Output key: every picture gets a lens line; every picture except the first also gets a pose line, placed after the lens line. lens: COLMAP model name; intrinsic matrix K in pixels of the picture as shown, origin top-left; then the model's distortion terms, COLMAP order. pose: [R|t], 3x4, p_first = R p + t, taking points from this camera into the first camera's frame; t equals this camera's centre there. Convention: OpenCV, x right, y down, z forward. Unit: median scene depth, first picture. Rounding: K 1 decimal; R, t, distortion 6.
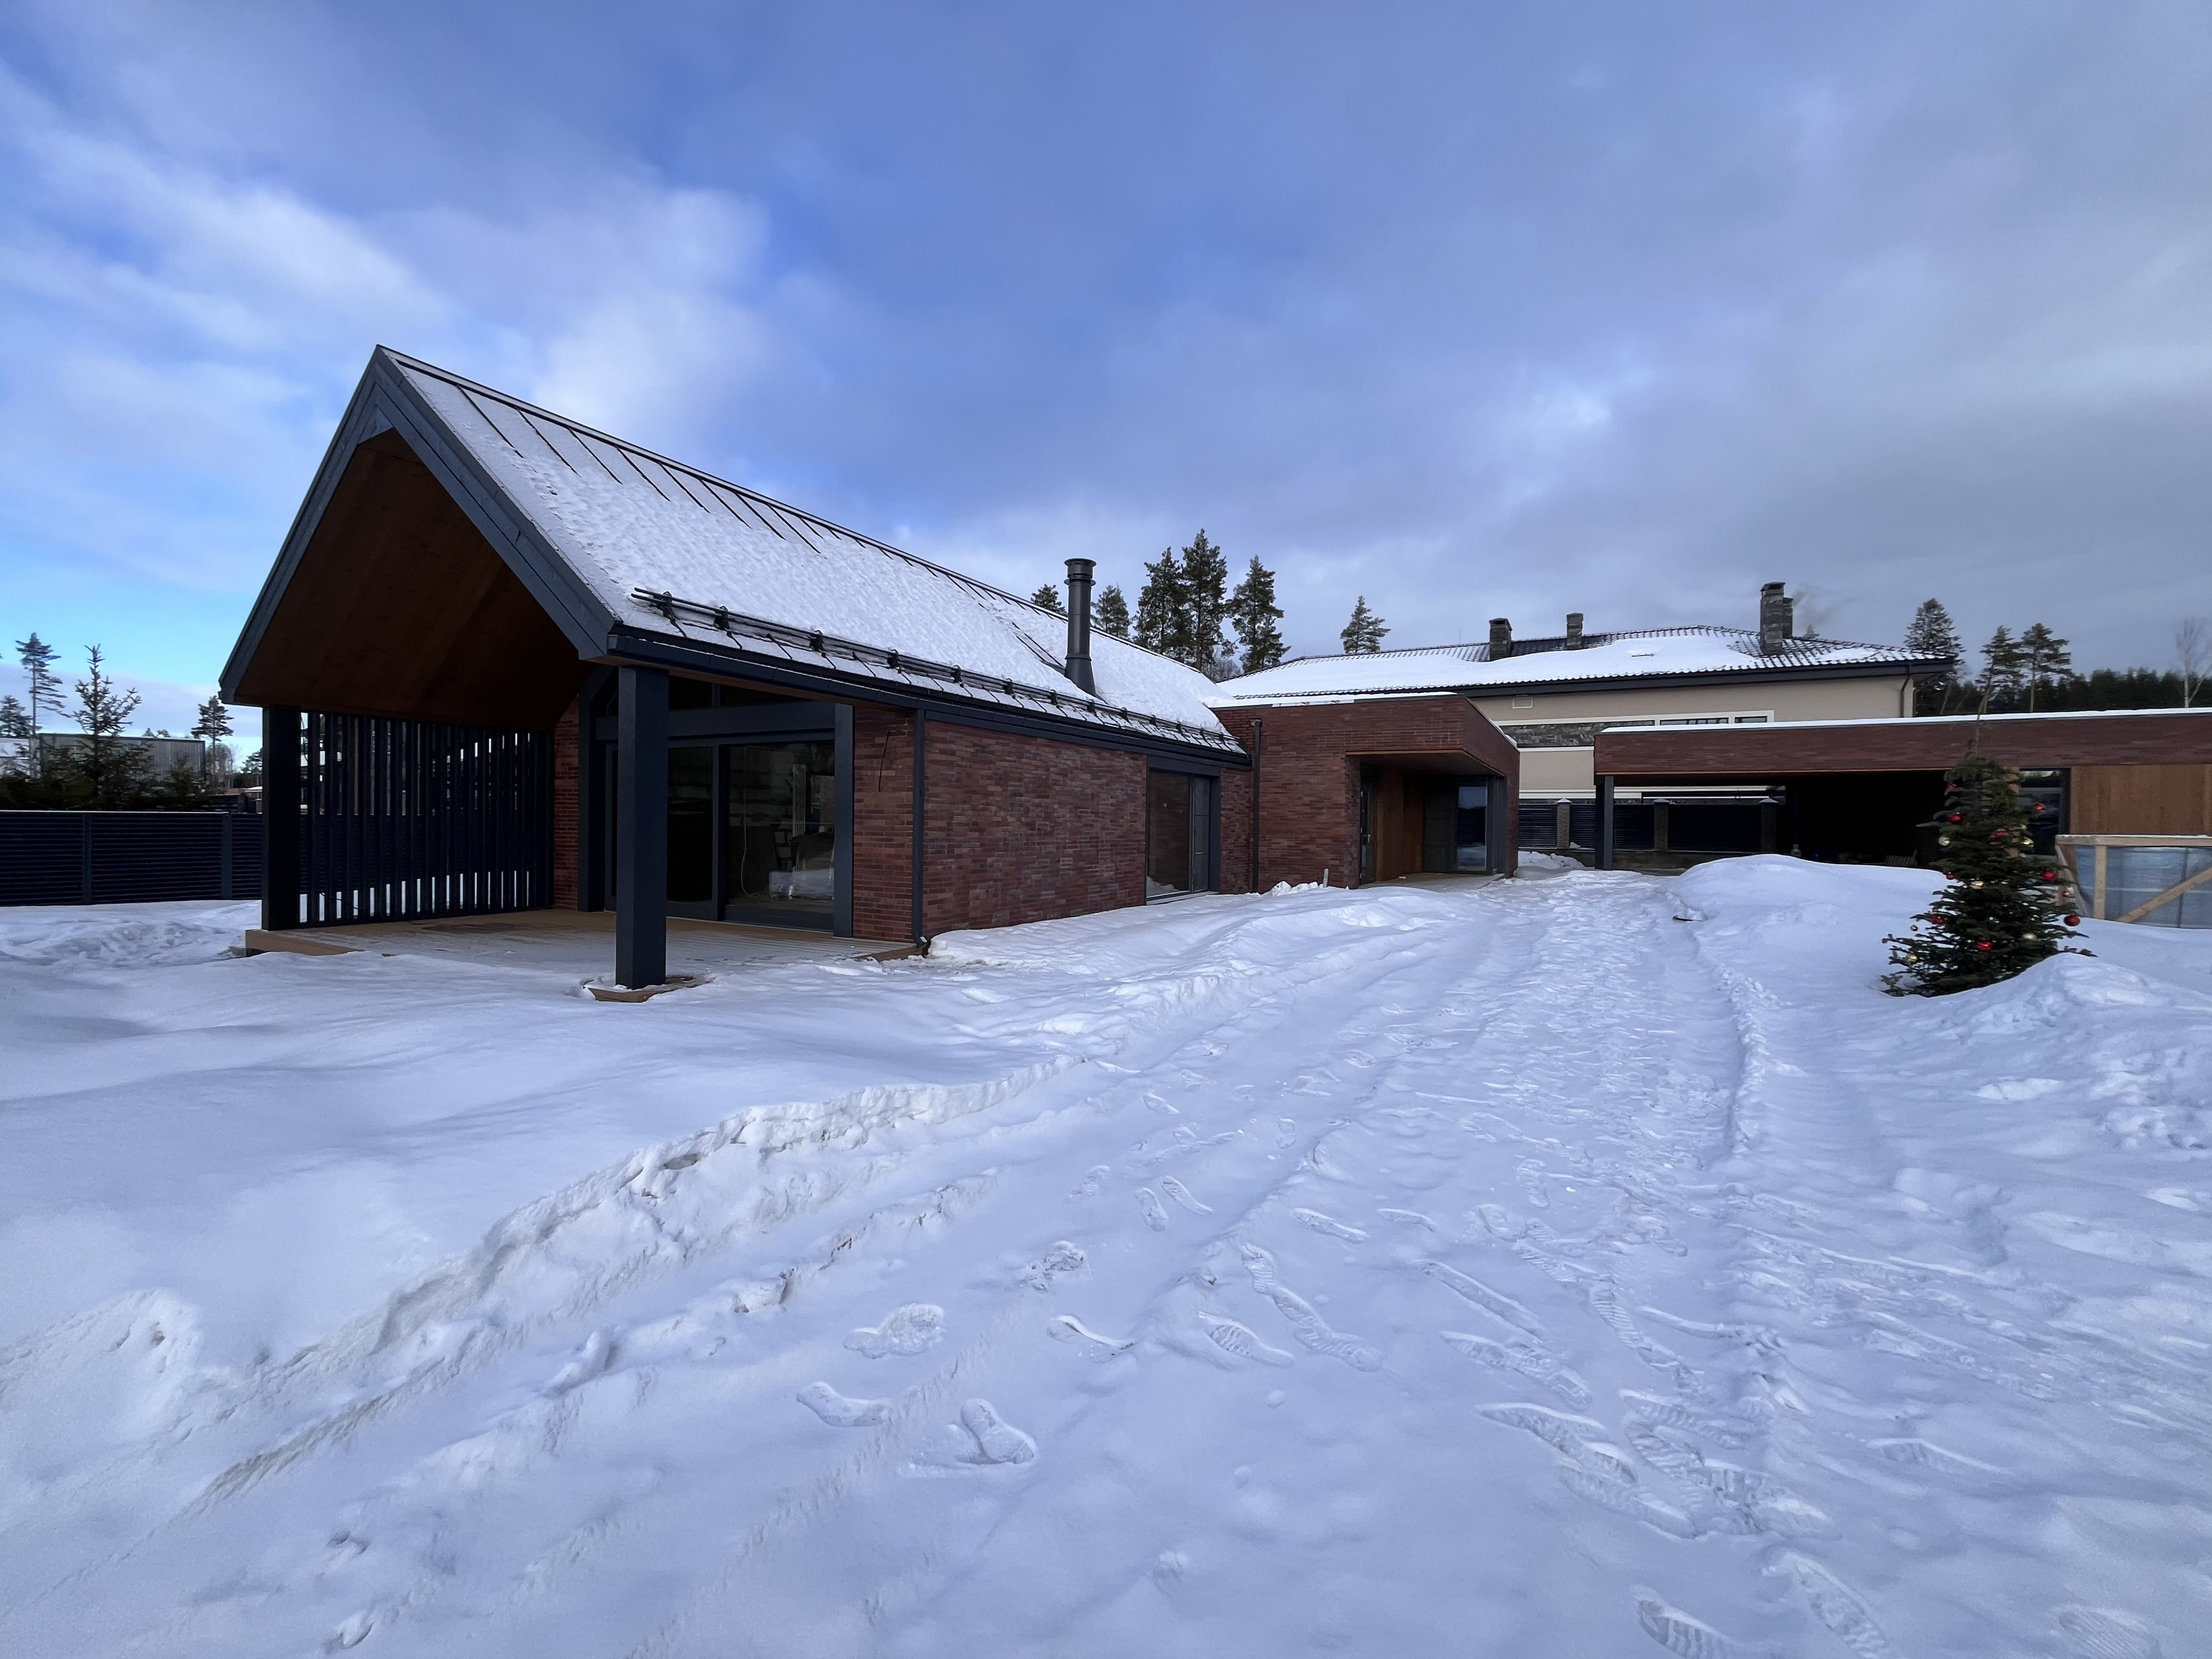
lens RADIAL K [[887.5, 0, 1106.9], [0, 887.5, 829.4], [0, 0, 1]] dist [-0.004022, -0.000493]
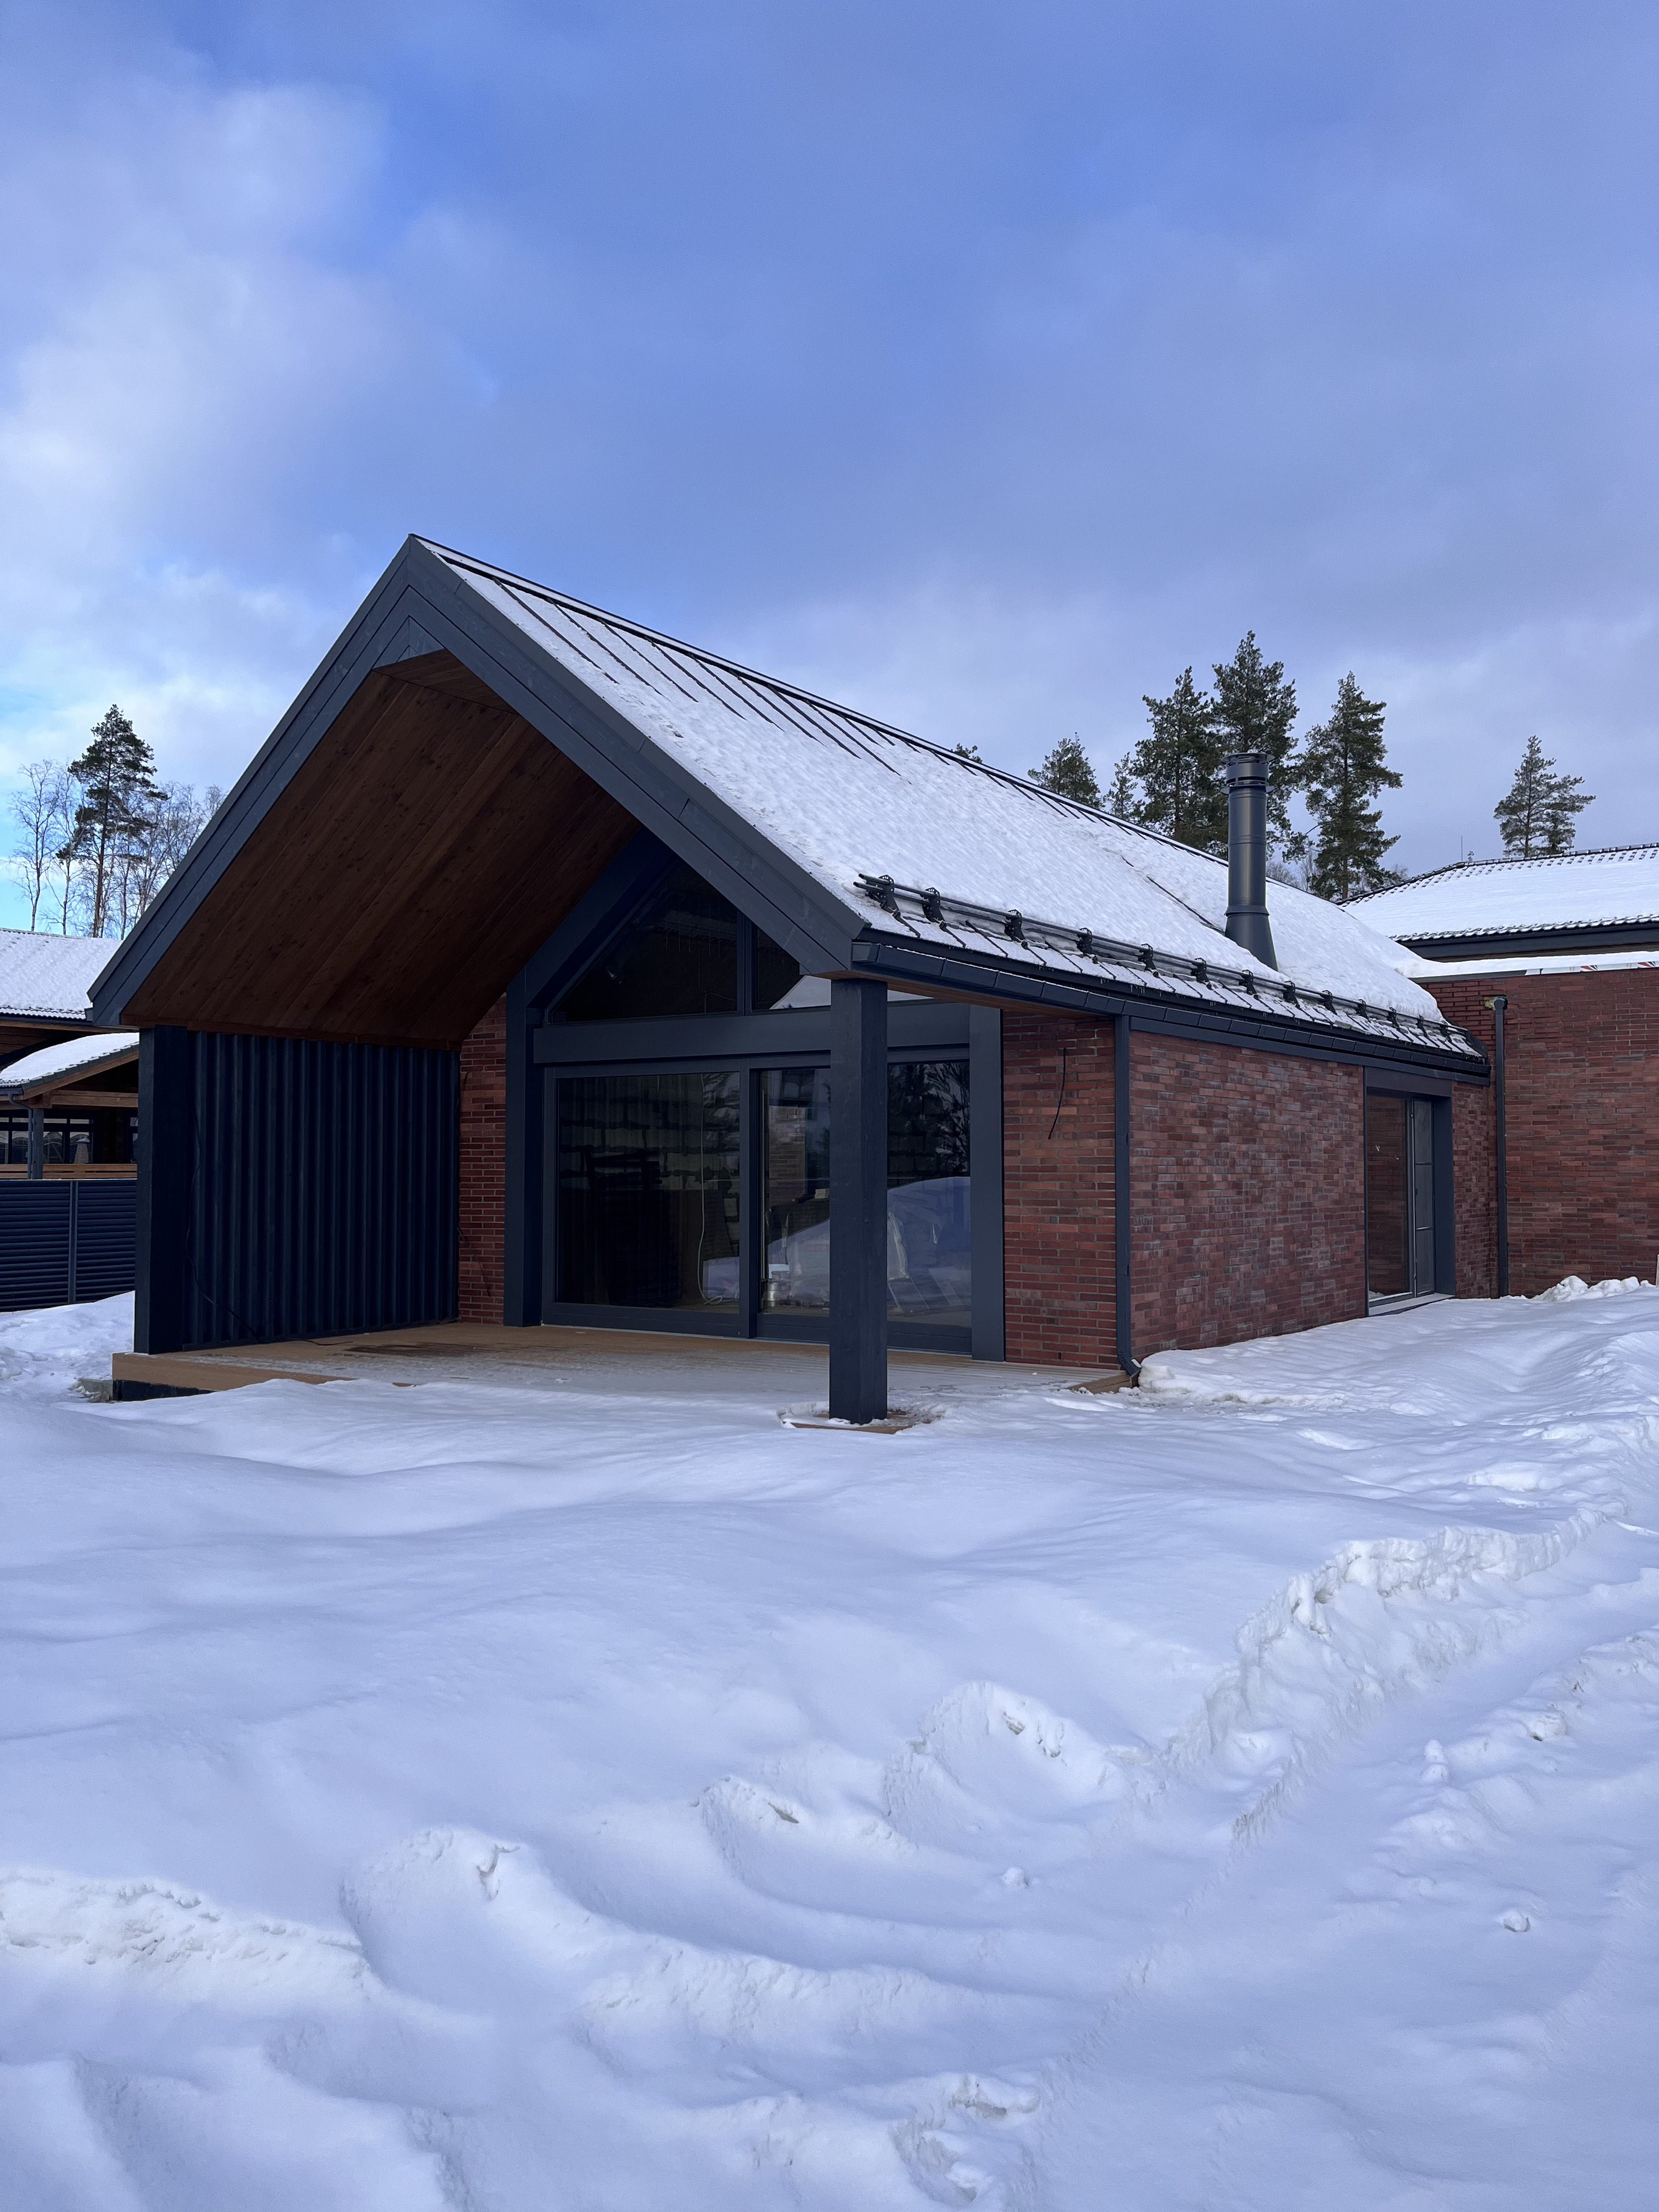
lens RADIAL K [[1644.7, 0, 830.1], [0, 1644.7, 1109.5], [0, 0, 1]] dist [0.067678, -0.065772]
pose [[0.993519, -0.016415, -0.112472, -0.255526], [0.011414, 0.998923, -0.044968, -0.010169], [0.113089, 0.043393, 0.992637, -0.220664]]
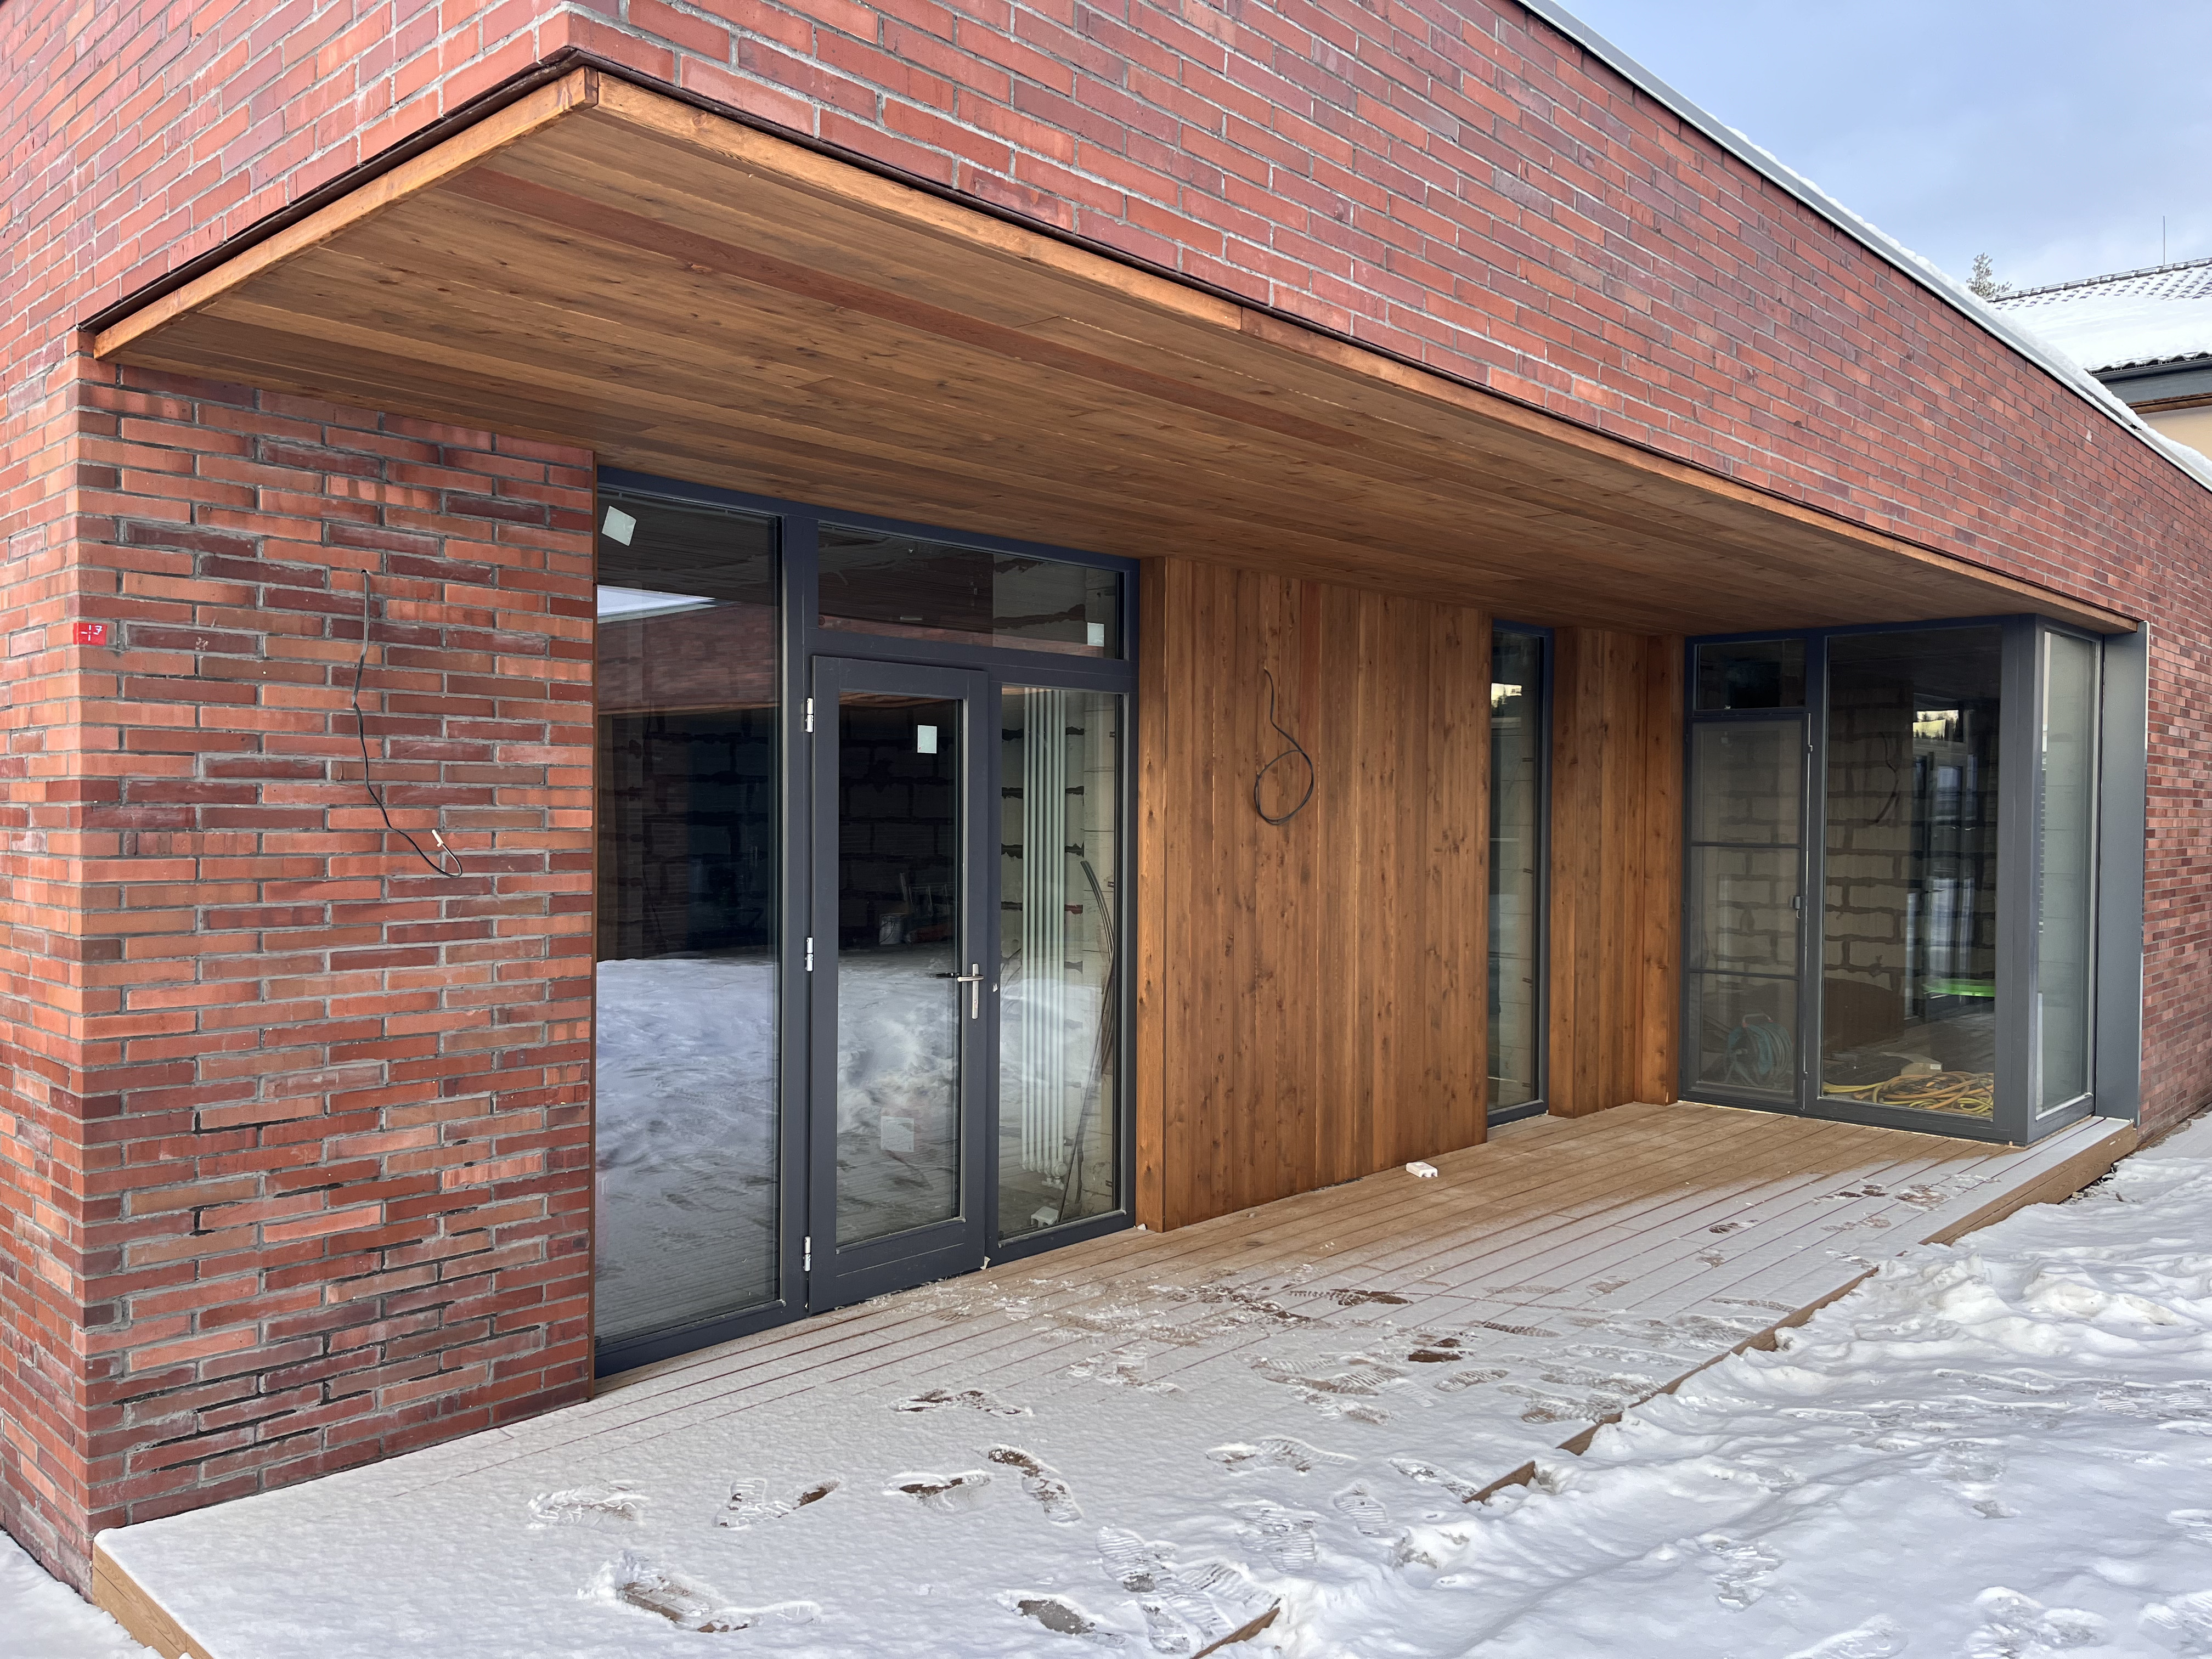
lens RADIAL K [[1664.6, 0, 1081.1], [0, 1664.6, 834.6], [0, 0, 1]] dist [0.062764, -0.080944]
pose [[0.967673, 0.000124, -0.252206, 0.739165], [0.001395, 0.999982, 0.005844, -0.038298], [0.252203, -0.006007, 0.967656, 1.347358]]
